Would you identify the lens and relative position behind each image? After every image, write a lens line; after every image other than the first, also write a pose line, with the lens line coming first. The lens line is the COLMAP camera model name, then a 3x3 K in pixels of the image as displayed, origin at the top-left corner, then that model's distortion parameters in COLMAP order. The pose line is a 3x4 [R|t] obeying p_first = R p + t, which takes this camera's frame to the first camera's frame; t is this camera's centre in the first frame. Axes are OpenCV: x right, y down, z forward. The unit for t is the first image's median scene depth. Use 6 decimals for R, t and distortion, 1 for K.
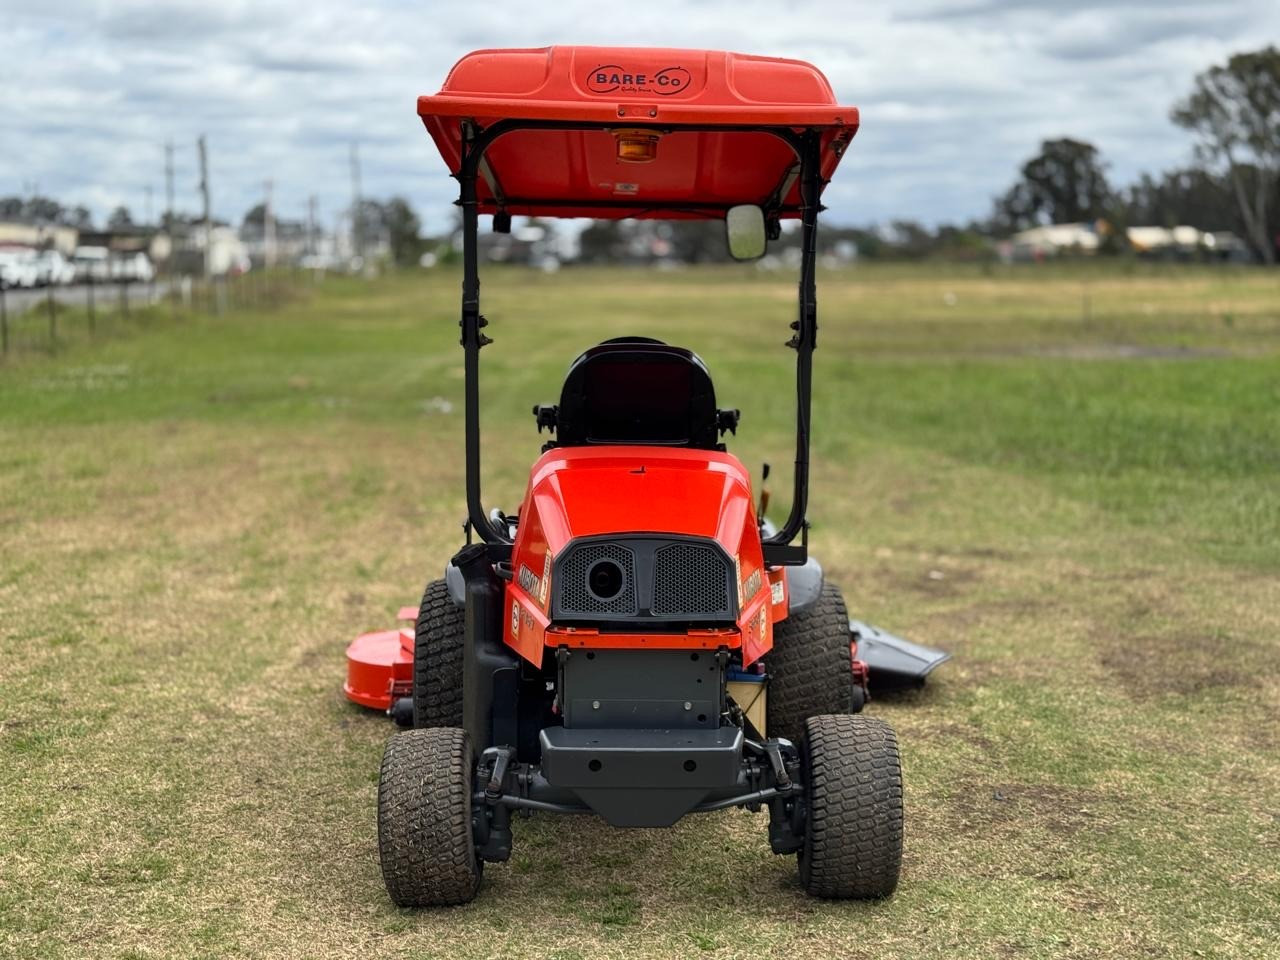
lens RADIAL K [[1801.8, 0, 638.1], [0, 1801.8, 478.7], [0, 0, 1]] dist [0.118622, 0.000000]
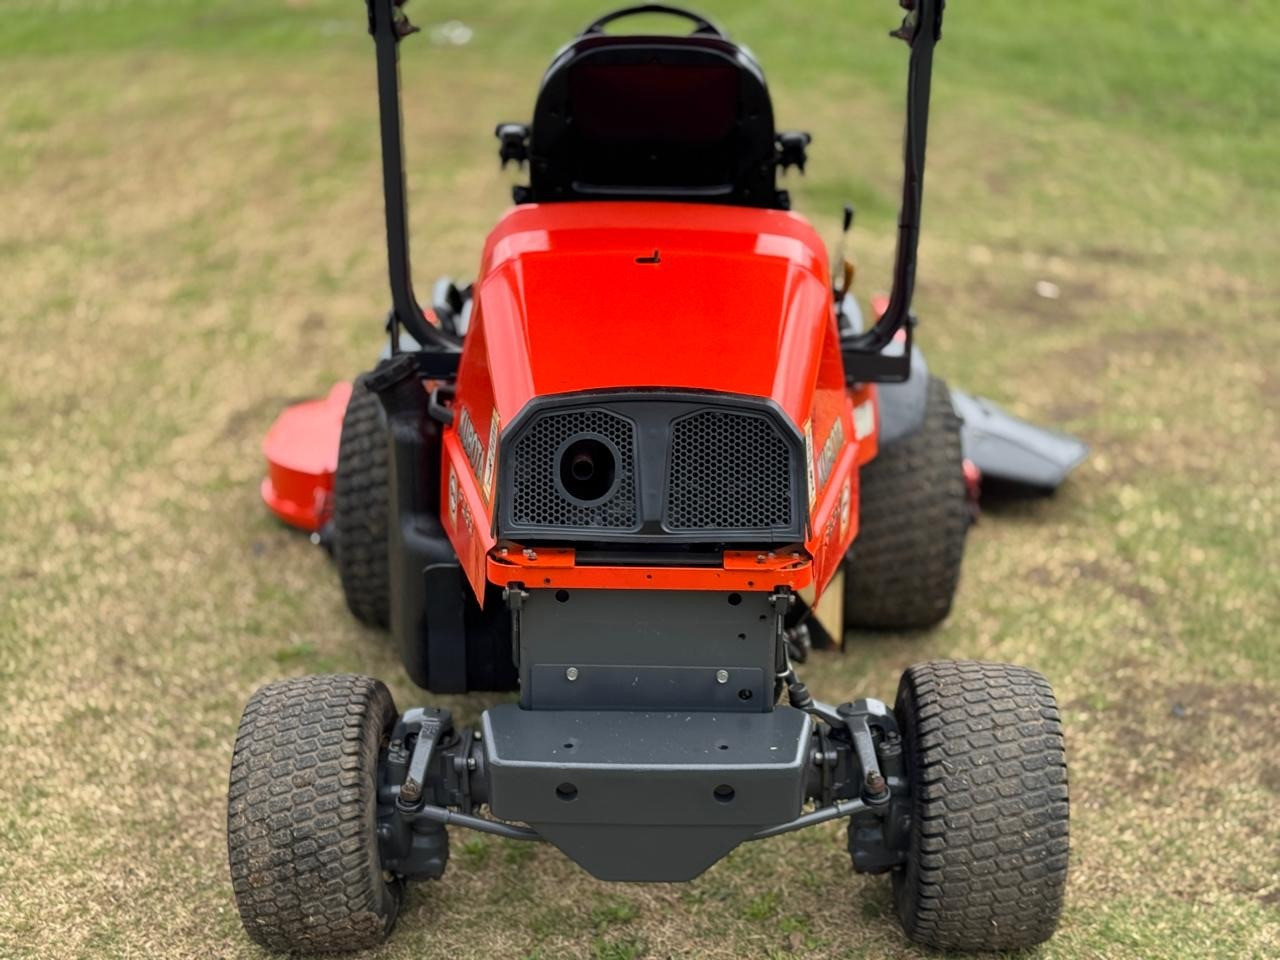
lens RADIAL K [[1801.8, 0, 638.5], [0, 1801.8, 484.9], [0, 0, 1]] dist [0.118622, 0.000000]
pose [[0.999654, 0.007132, -0.025318, 0.011293], [-0.001561, 0.976925, 0.213577, -0.053537], [0.026257, -0.213464, 0.976598, 0.333357]]
